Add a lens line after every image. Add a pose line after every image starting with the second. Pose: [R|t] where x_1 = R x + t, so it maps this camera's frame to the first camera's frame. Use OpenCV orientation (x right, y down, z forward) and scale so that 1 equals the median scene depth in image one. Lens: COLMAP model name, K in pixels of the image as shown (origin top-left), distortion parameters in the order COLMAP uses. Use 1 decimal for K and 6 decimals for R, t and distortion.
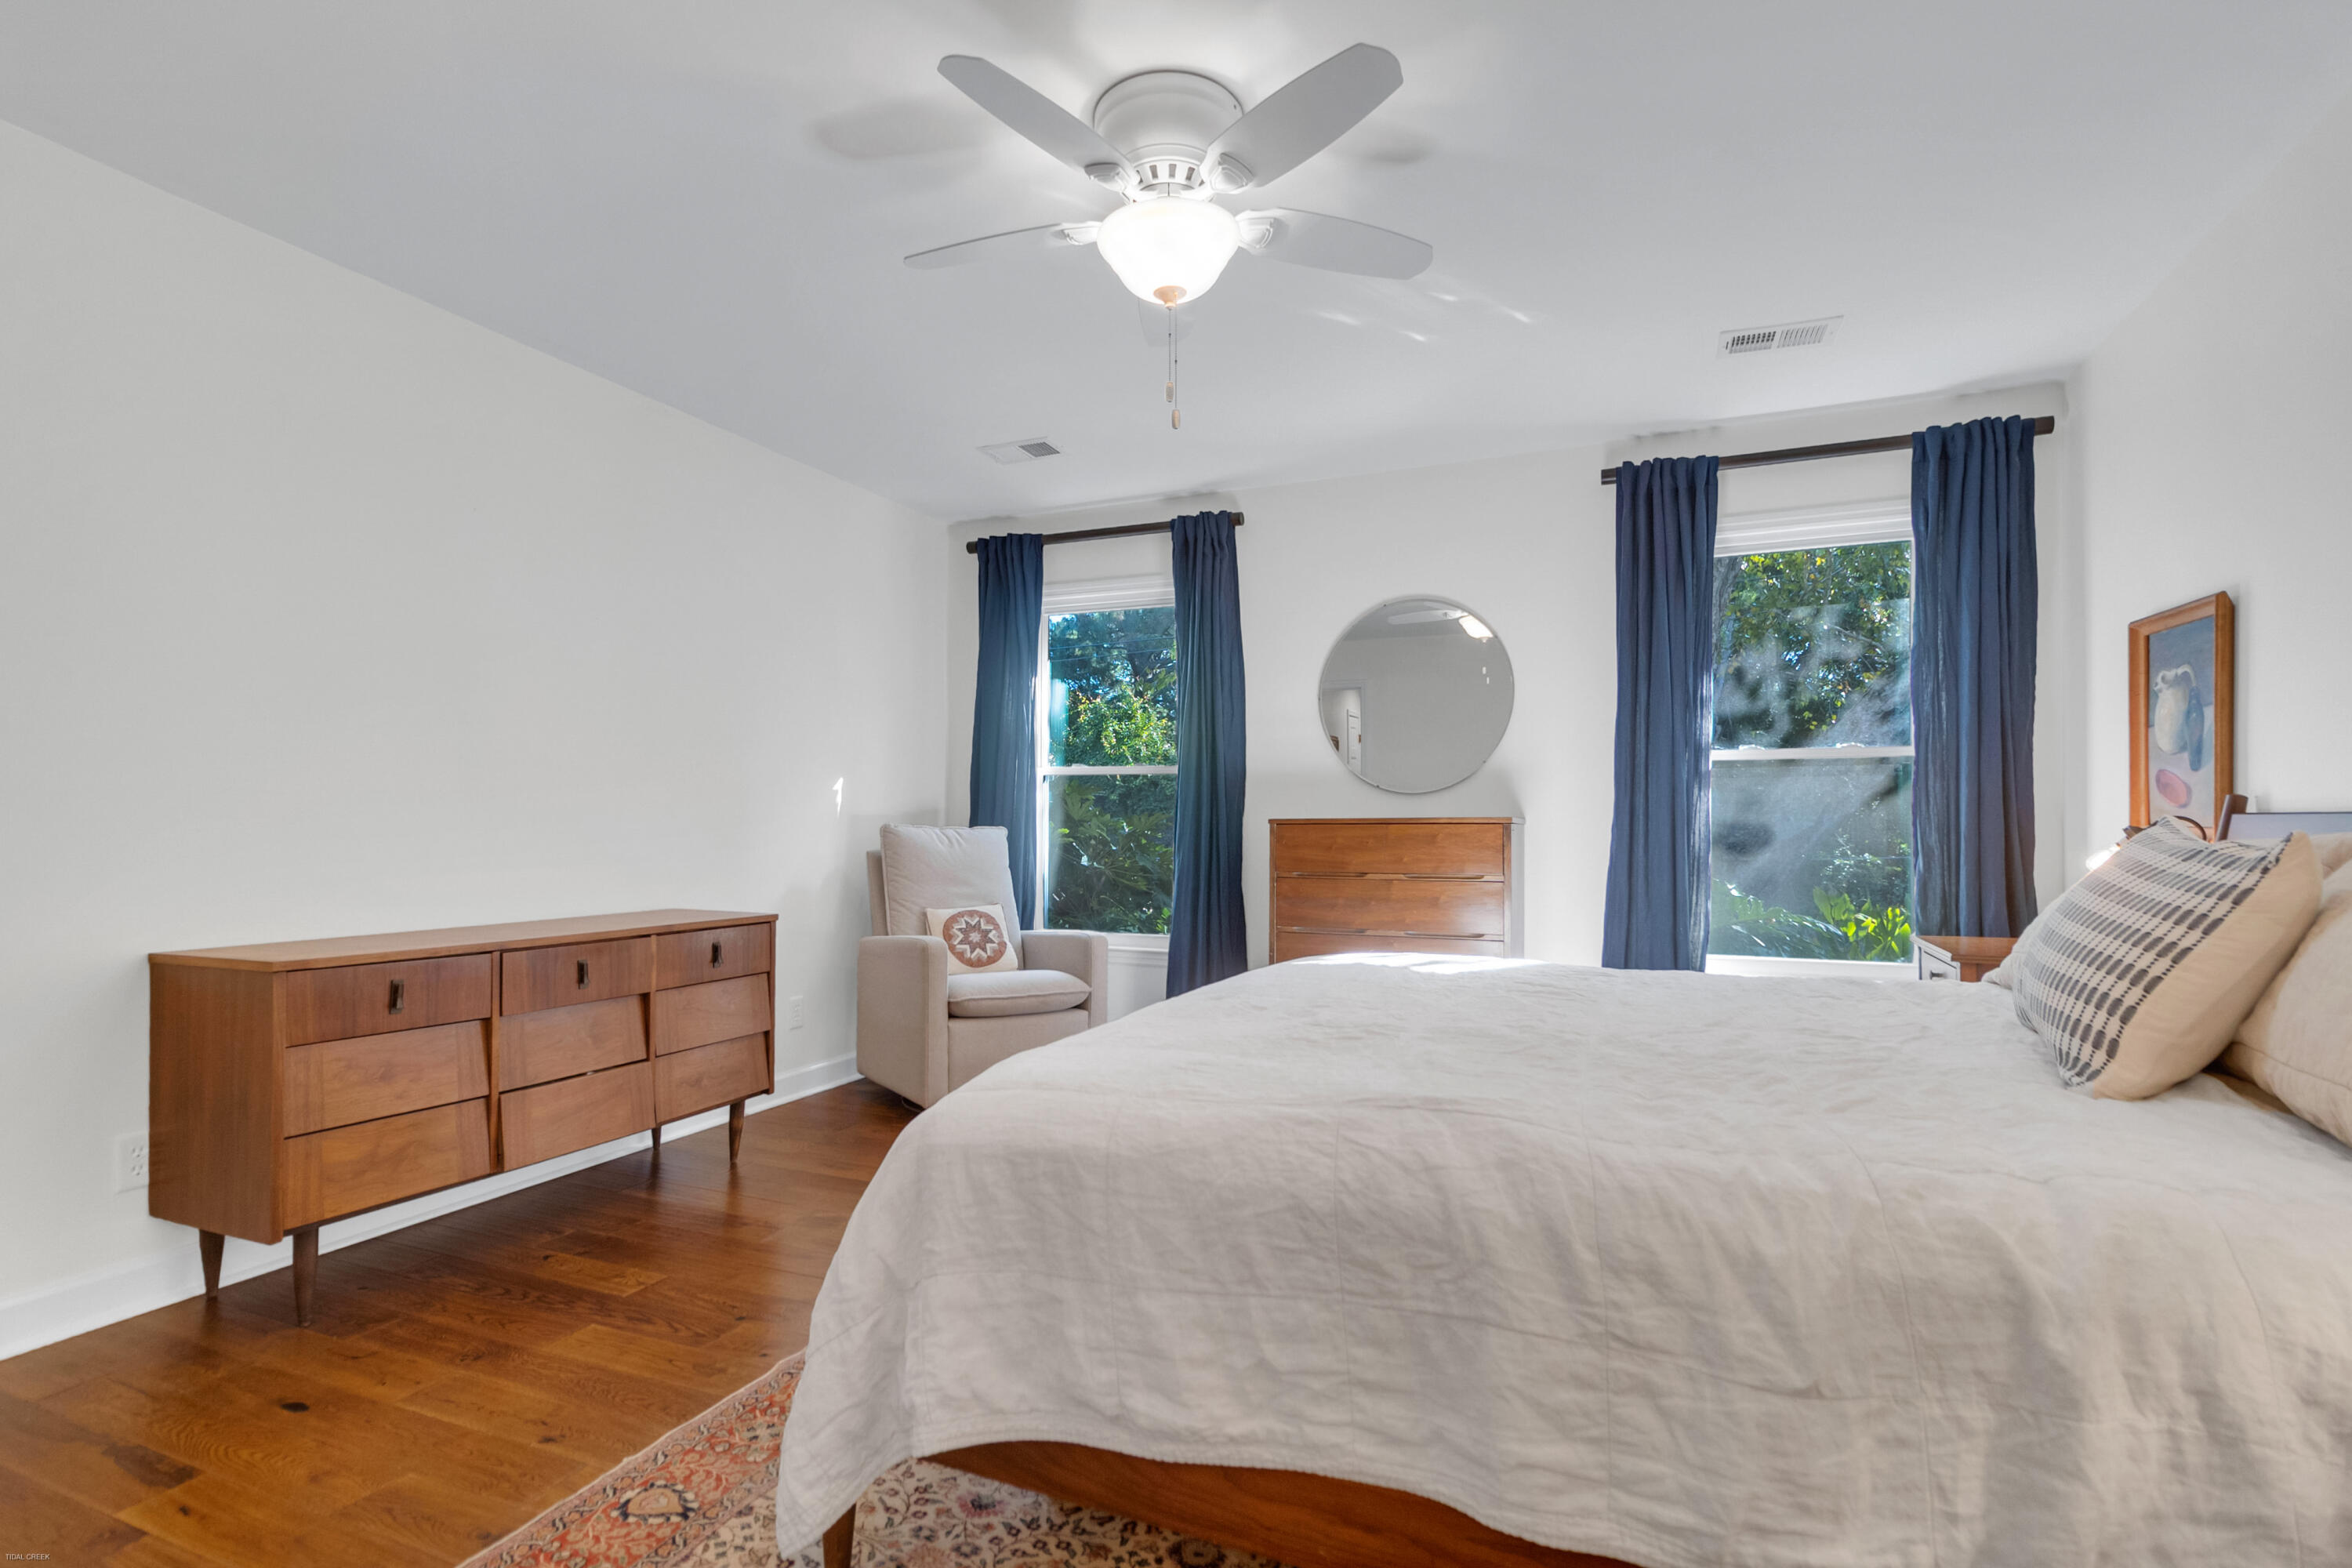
lens RADIAL K [[1145.0, 0, 1180.5], [0, 1145.0, 791.7], [0, 0, 1]] dist [0.001568, 0.000003]
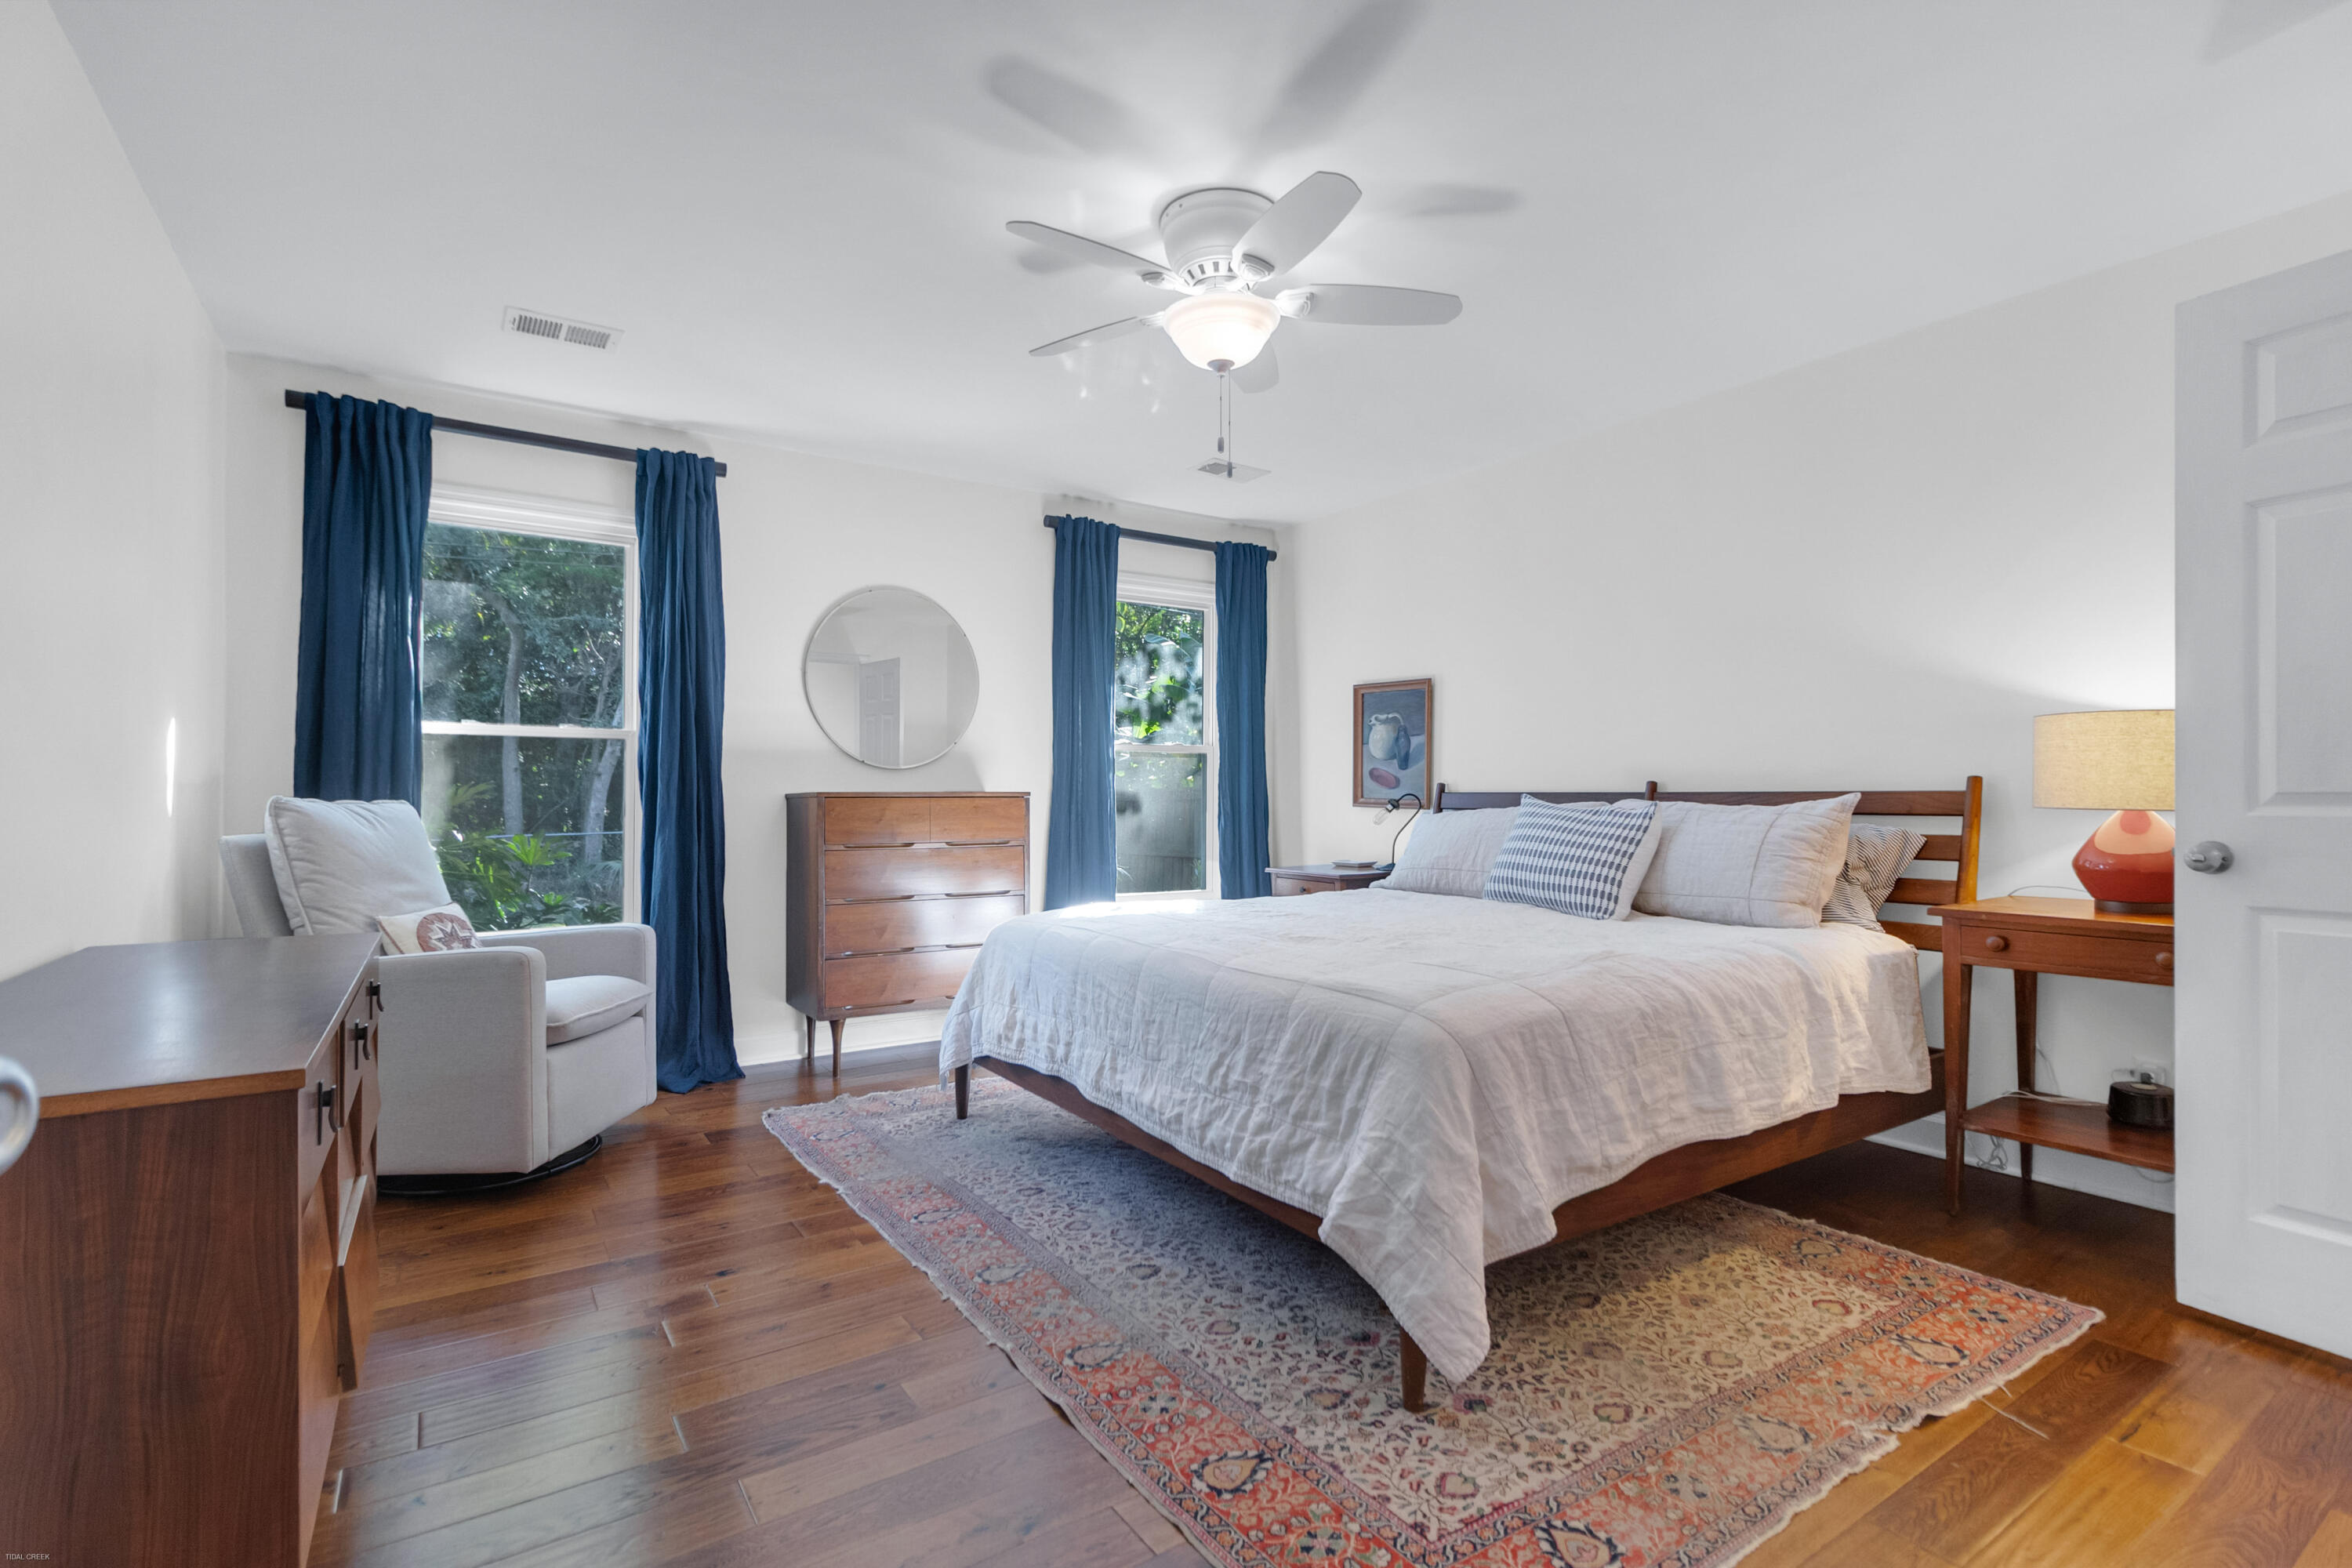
lens RADIAL K [[1097.0, 0, 1176.0], [0, 1097.0, 784.0], [0, 0, 1]] dist [-0.001743, -0.000095]
pose [[0.535827, 0.012262, 0.844239, -0.799365], [-0.022988, 0.999736, 0.000069, 0.012959], [-0.844015, -0.019444, 0.535967, 0.331919]]
